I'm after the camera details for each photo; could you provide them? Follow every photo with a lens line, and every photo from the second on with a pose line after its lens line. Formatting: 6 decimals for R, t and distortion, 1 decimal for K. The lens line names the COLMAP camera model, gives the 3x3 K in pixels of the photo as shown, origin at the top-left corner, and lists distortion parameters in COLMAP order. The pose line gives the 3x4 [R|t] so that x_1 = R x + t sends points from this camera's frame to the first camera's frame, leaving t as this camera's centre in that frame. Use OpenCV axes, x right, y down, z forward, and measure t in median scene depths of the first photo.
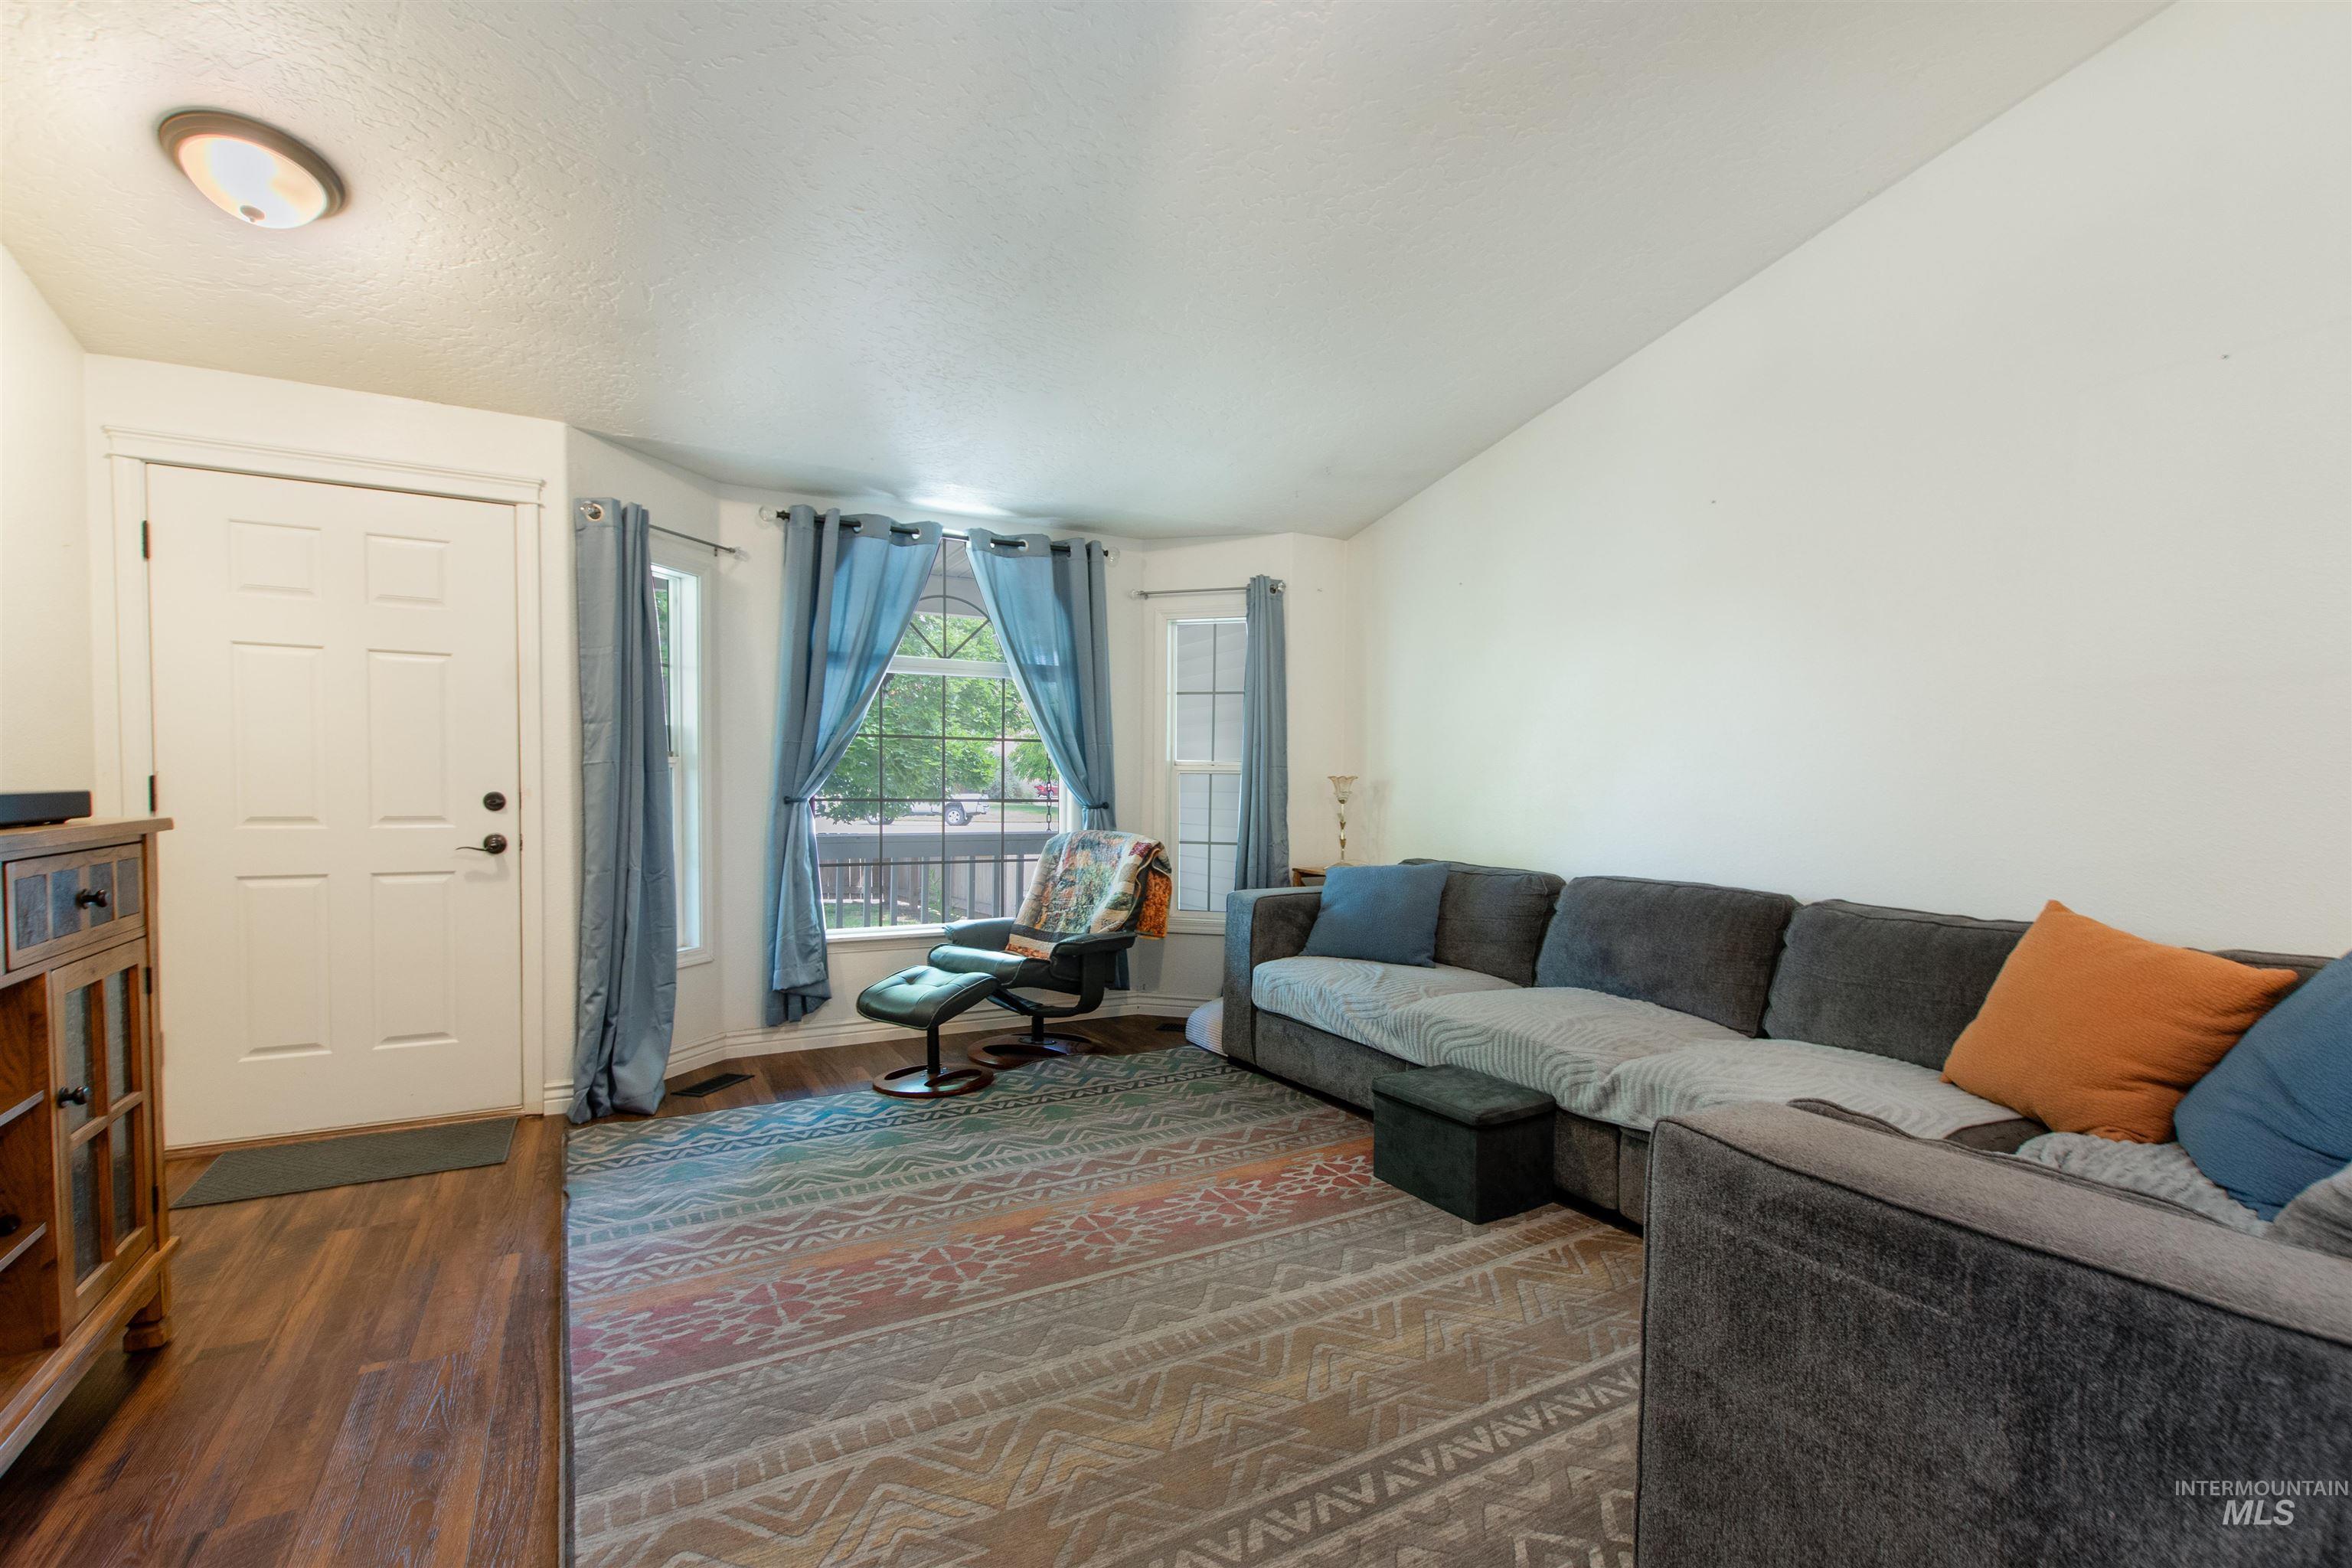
lens RADIAL K [[1069.0, 0, 1172.1], [0, 1069.0, 825.2], [0, 0, 1]] dist [0.000425, -0.001348]
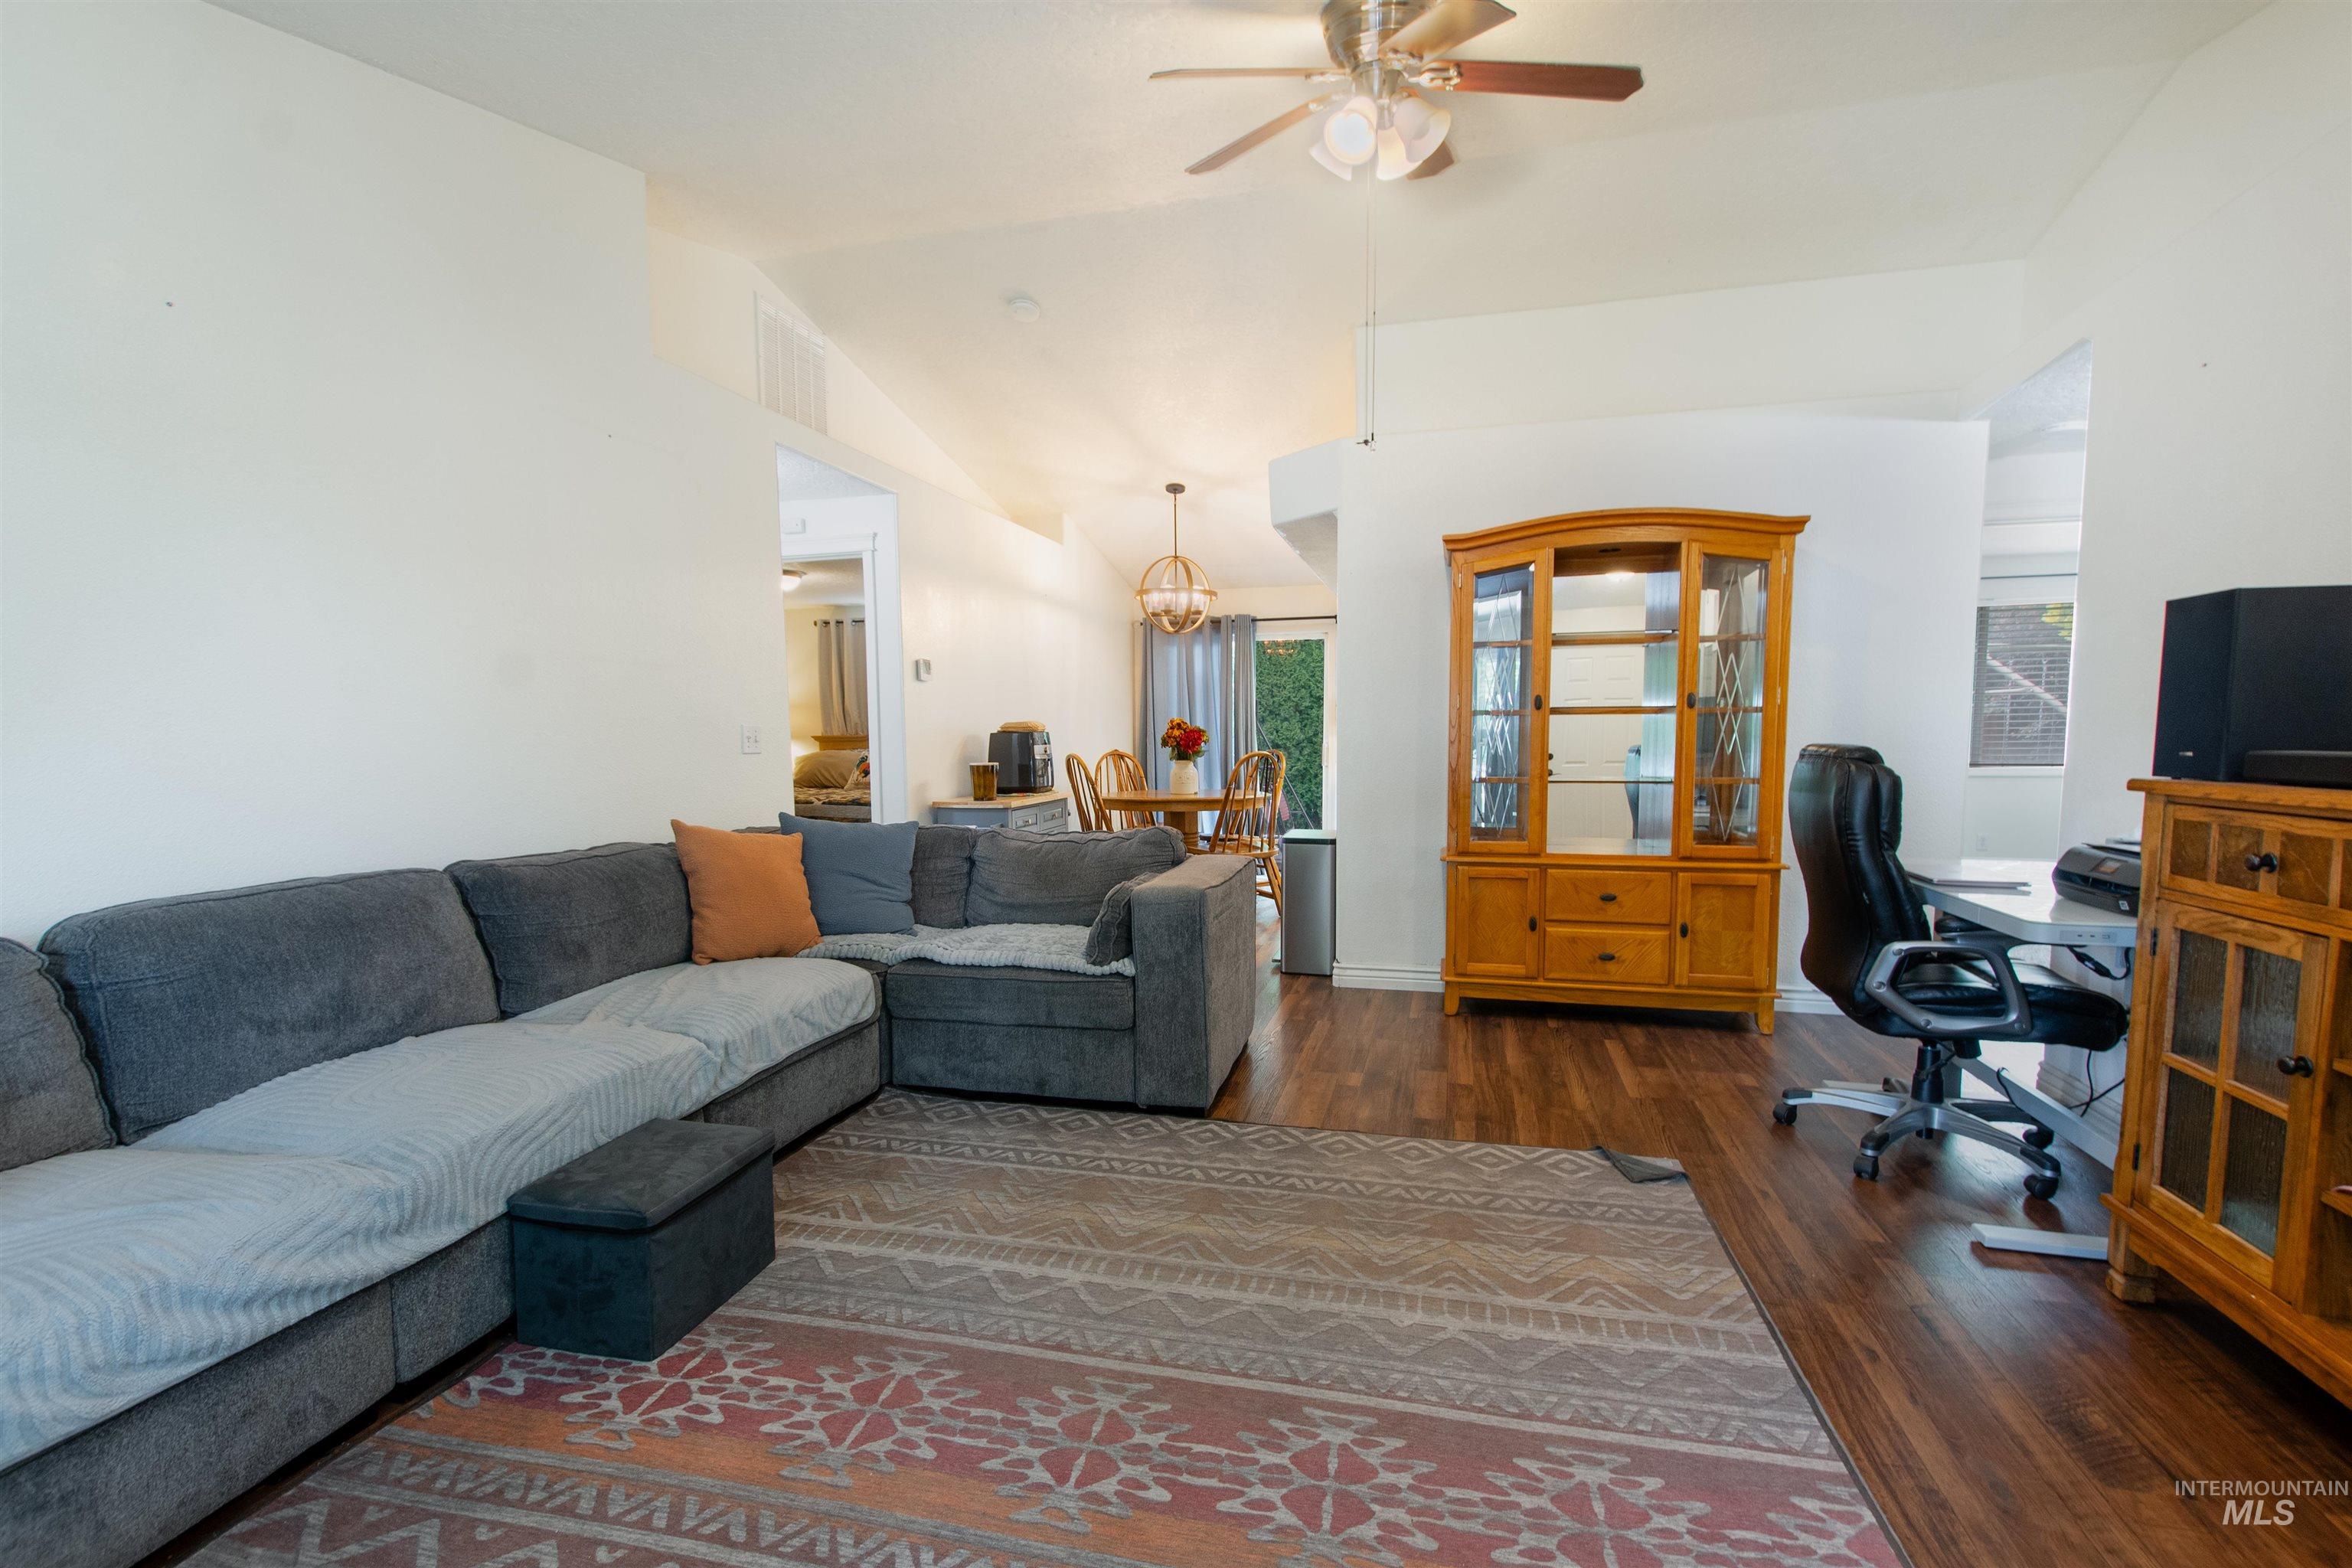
lens RADIAL K [[1069.0, 0, 1172.1], [0, 1069.0, 825.2], [0, 0, 1]] dist [0.000425, -0.001348]
pose [[-0.730110, -0.063690, 0.680355, -0.440976], [0.028055, 0.992014, 0.122972, -0.056097], [-0.682754, 0.108871, -0.722492, 1.192794]]
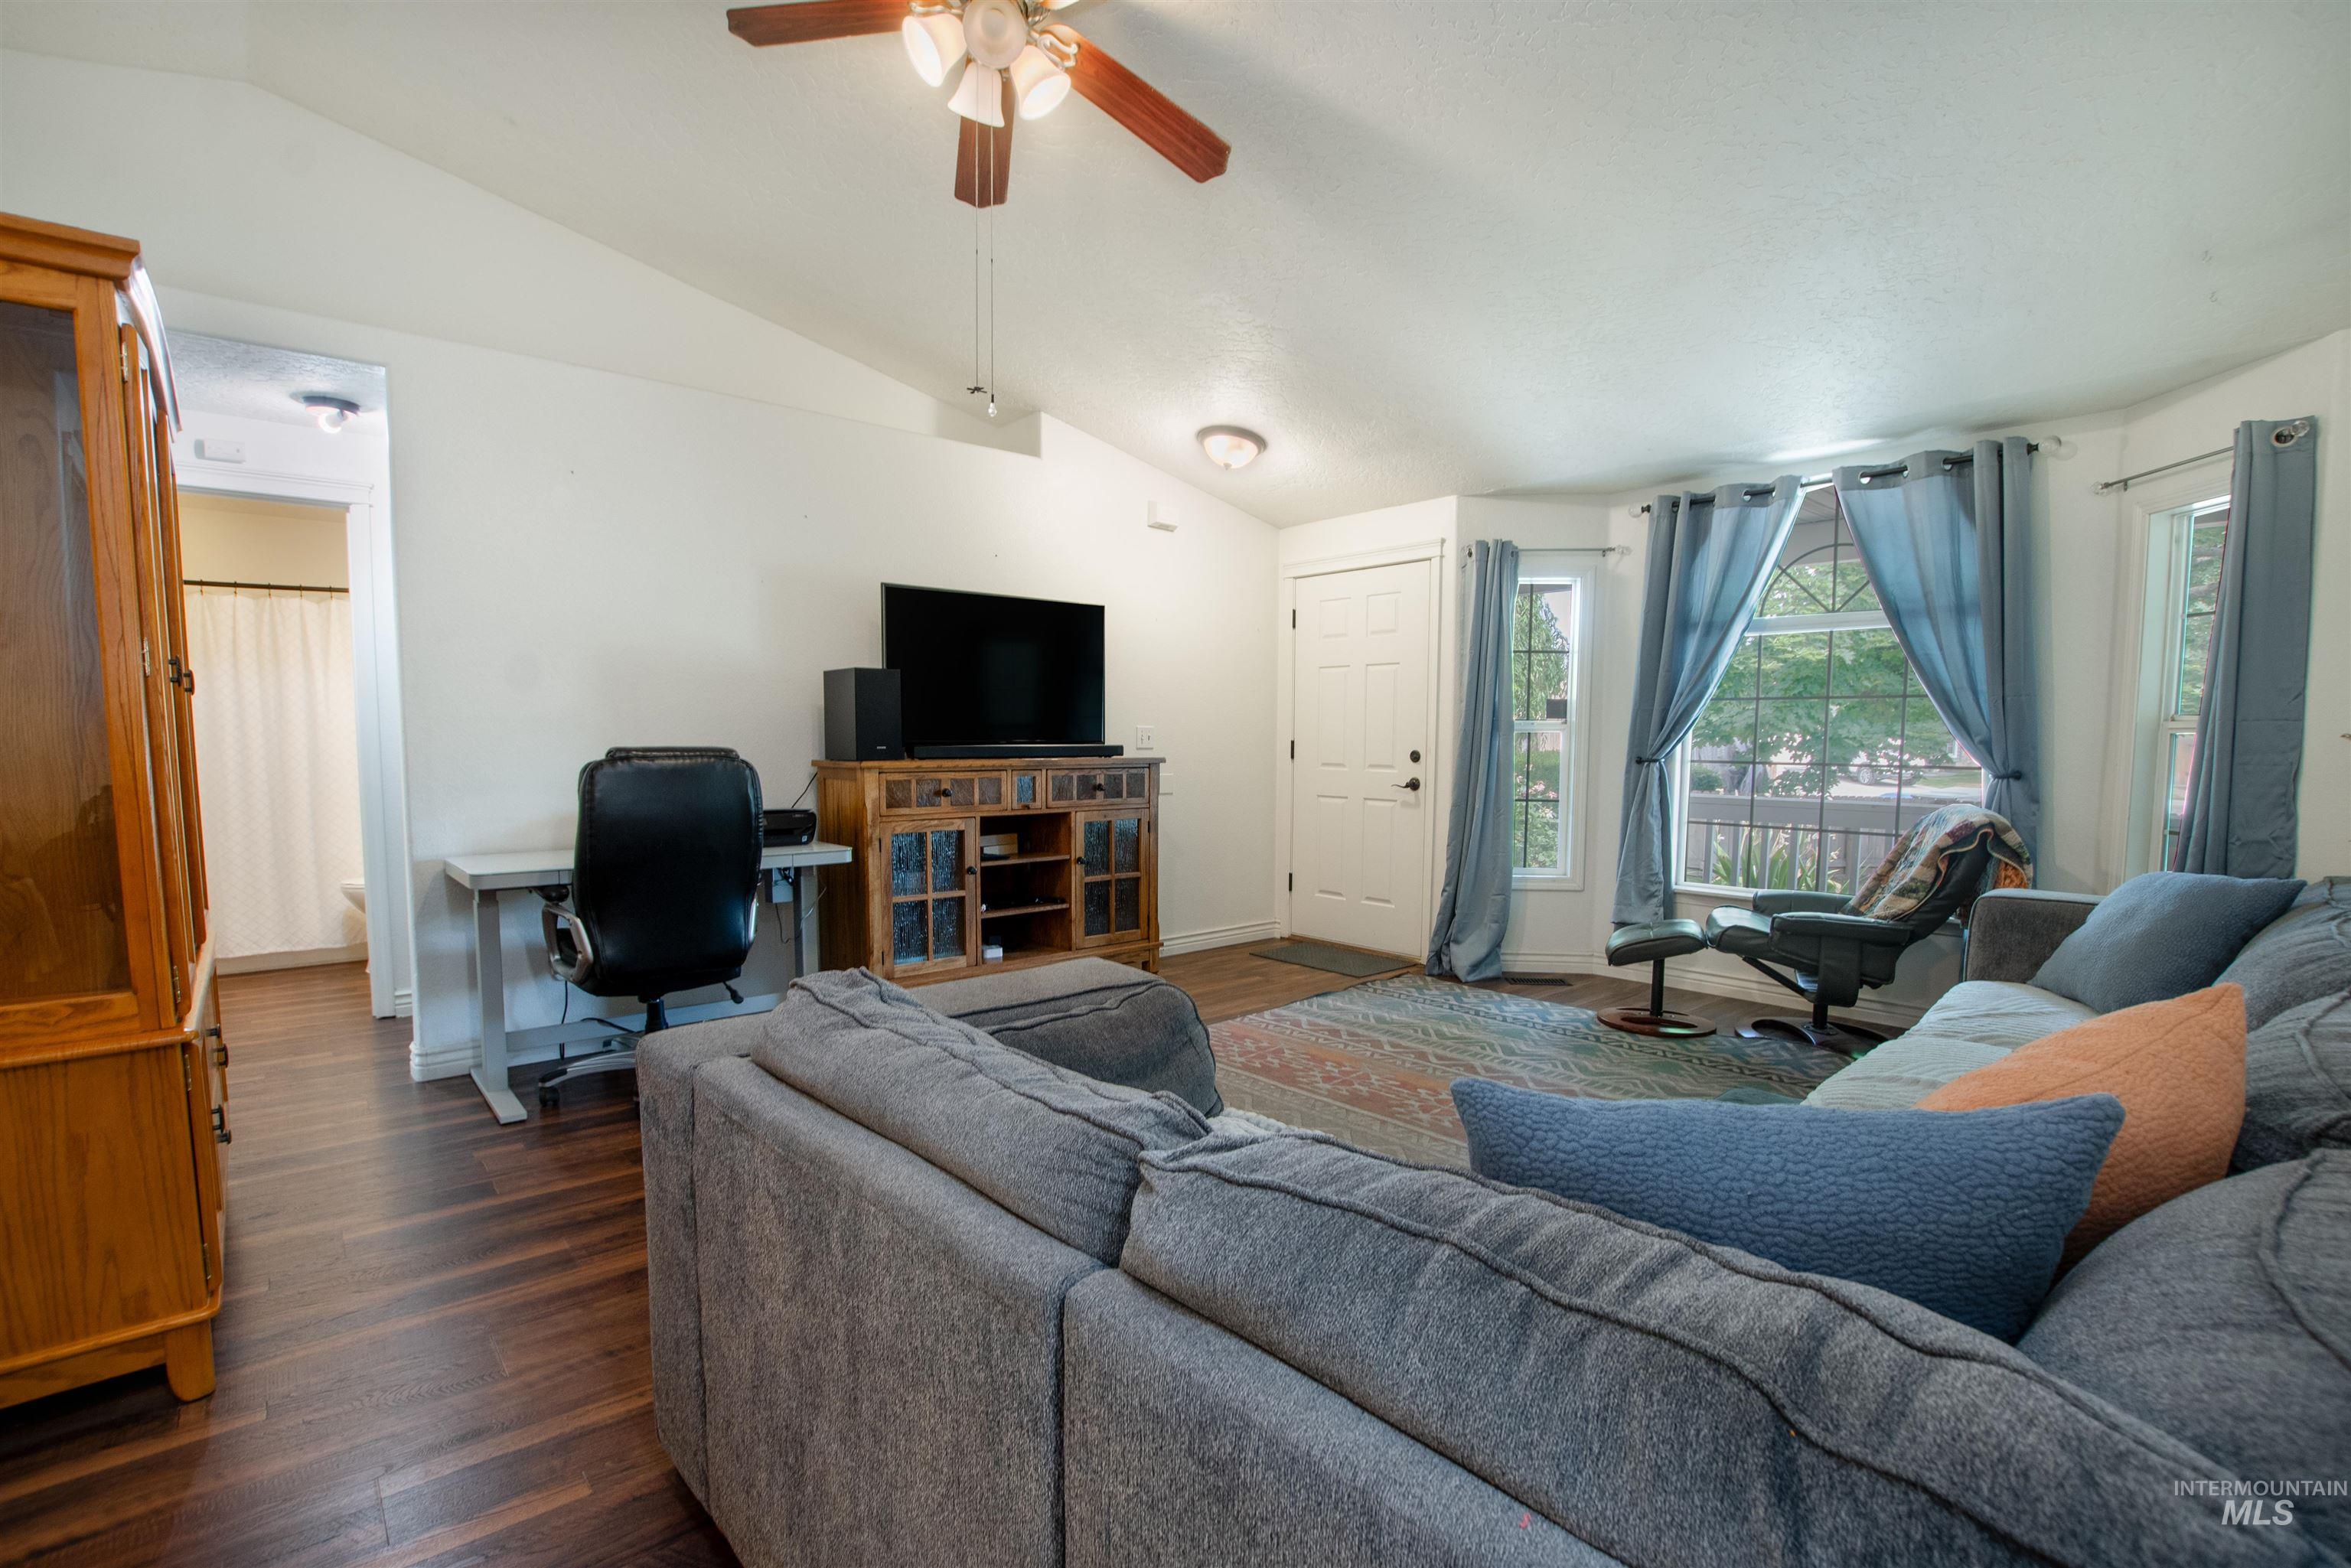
lens RADIAL K [[1081.2, 0, 1165.2], [0, 1081.2, 834.7], [0, 0, 1]] dist [0.000401, -0.000216]
pose [[0.209923, 0.080359, -0.974410, 0.903167], [-0.045222, 0.996348, 0.072426, -0.006943], [0.976671, 0.028861, 0.212791, 0.356341]]
